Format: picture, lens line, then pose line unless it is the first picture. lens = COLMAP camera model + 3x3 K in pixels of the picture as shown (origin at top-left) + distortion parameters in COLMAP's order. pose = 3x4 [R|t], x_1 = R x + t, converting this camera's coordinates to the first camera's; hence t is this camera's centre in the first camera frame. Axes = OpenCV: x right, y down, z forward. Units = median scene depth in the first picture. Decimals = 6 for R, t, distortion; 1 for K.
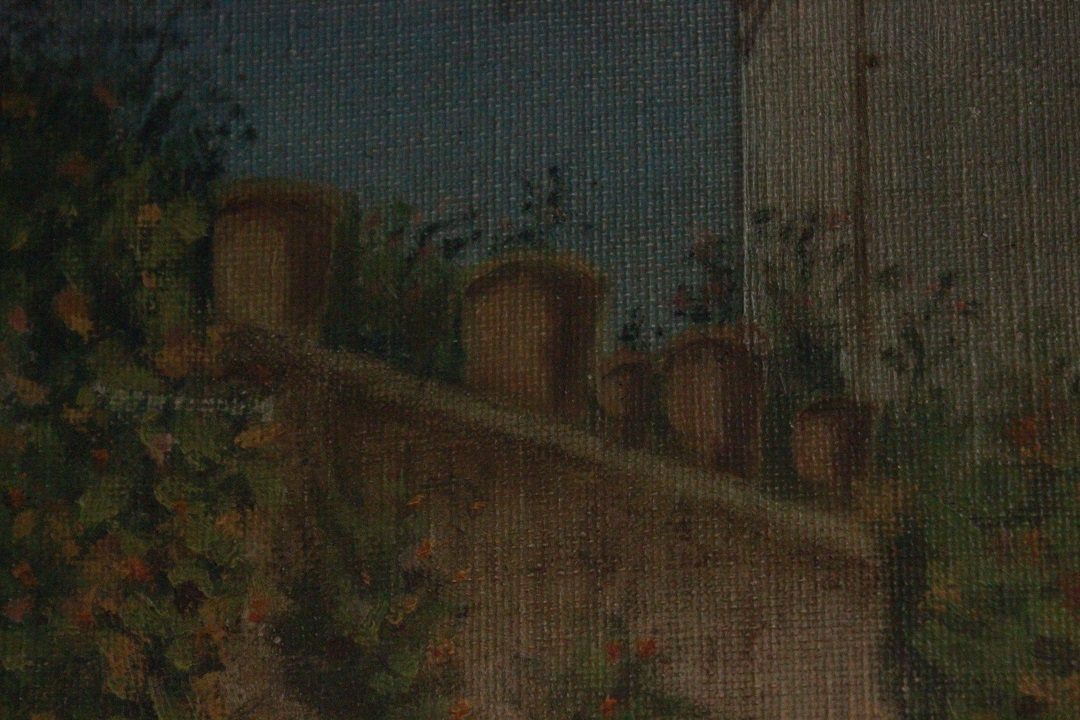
lens RADIAL K [[2593.9, 0, 540.0], [0, 2593.9, 360.0], [0, 0, 1]] dist [0.076592, 0.176923]
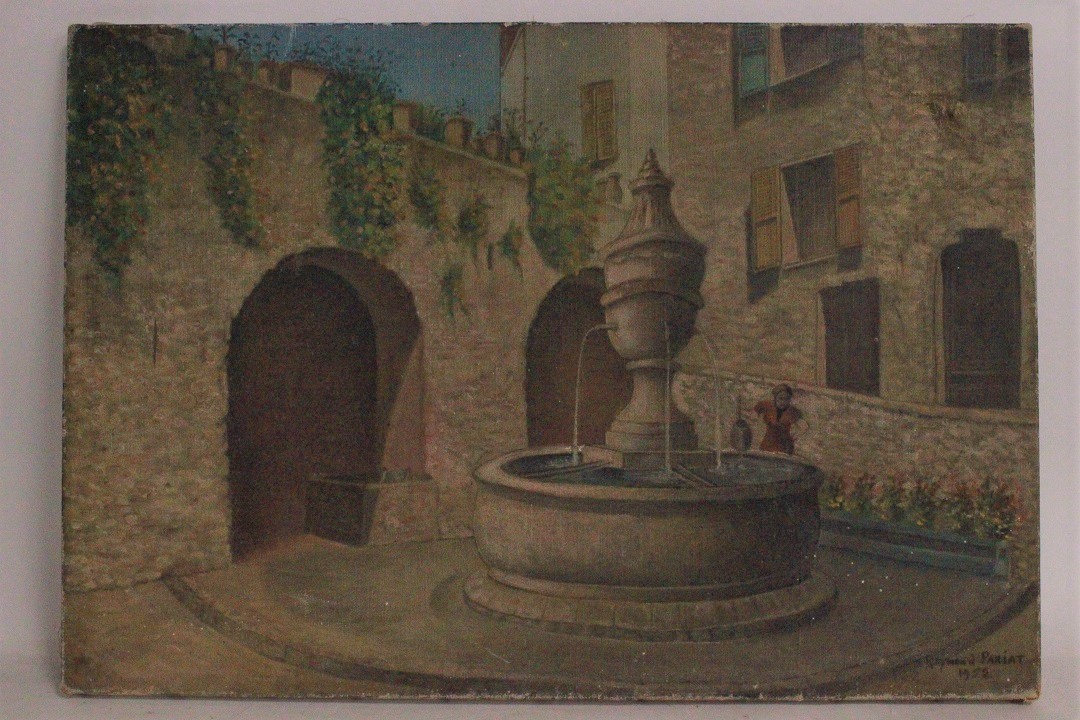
lens RADIAL K [[1360.7, 0, 540.0], [0, 1360.7, 360.0], [0, 0, 1]] dist [-0.109748, 0.210035]
pose [[0.994502, -0.005044, 0.104596, -0.122034], [-0.014369, 0.982819, 0.184013, -0.062291], [-0.103727, -0.184504, 0.977343, -1.632955]]
